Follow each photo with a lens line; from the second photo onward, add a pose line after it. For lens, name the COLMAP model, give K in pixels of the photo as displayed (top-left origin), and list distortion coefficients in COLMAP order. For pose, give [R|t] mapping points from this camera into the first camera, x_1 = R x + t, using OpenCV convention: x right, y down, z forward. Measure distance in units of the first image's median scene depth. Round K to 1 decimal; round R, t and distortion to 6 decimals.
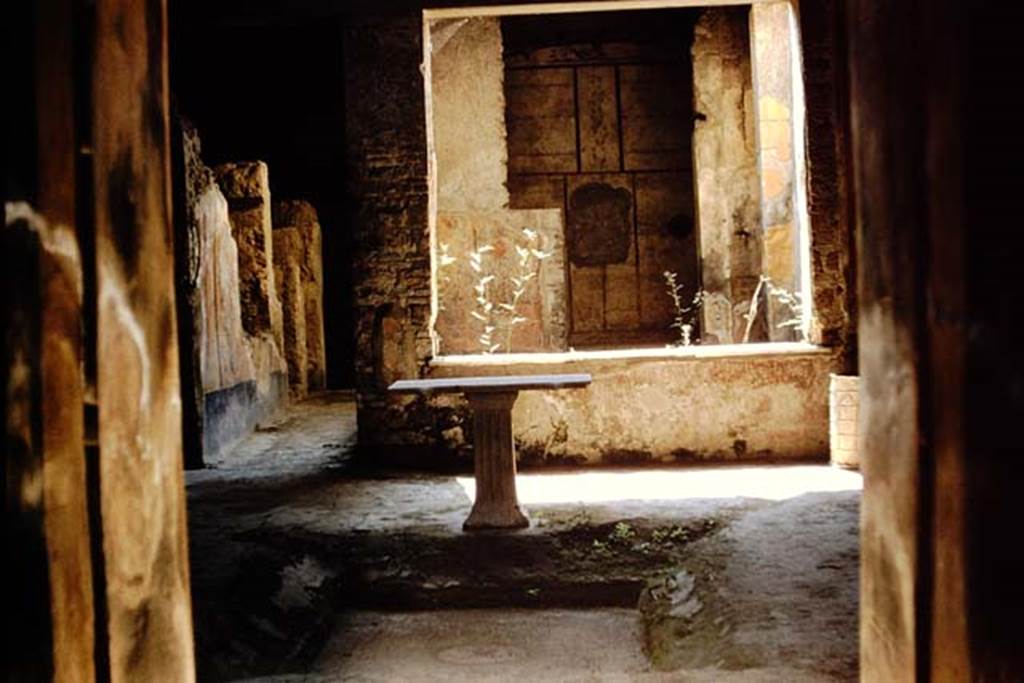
lens RADIAL K [[1208.6, 0, 515.0], [0, 1208.6, 289.9], [0, 0, 1]] dist [-0.142477, 0.060516]
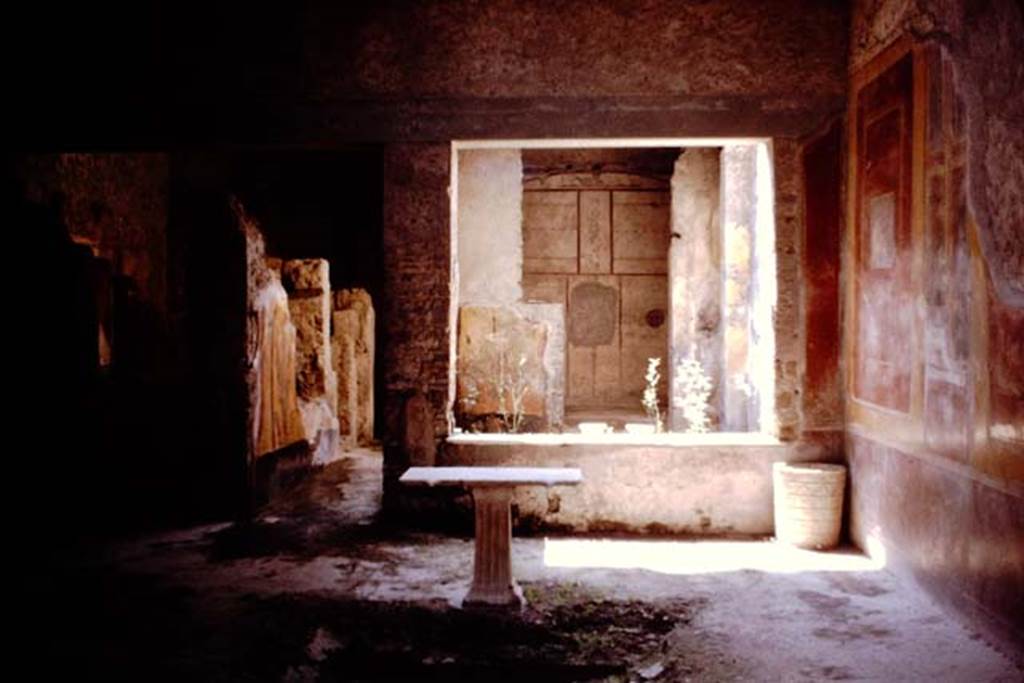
lens RADIAL K [[848.3, 0, 512.0], [0, 848.3, 341.5], [0, 0, 1]] dist [-0.150220, 0.127529]
pose [[0.998942, 0.040722, -0.021347, 0.007634], [-0.040735, 0.999170, -0.000172, -0.037637], [0.021322, 0.001041, 0.999772, 0.166912]]
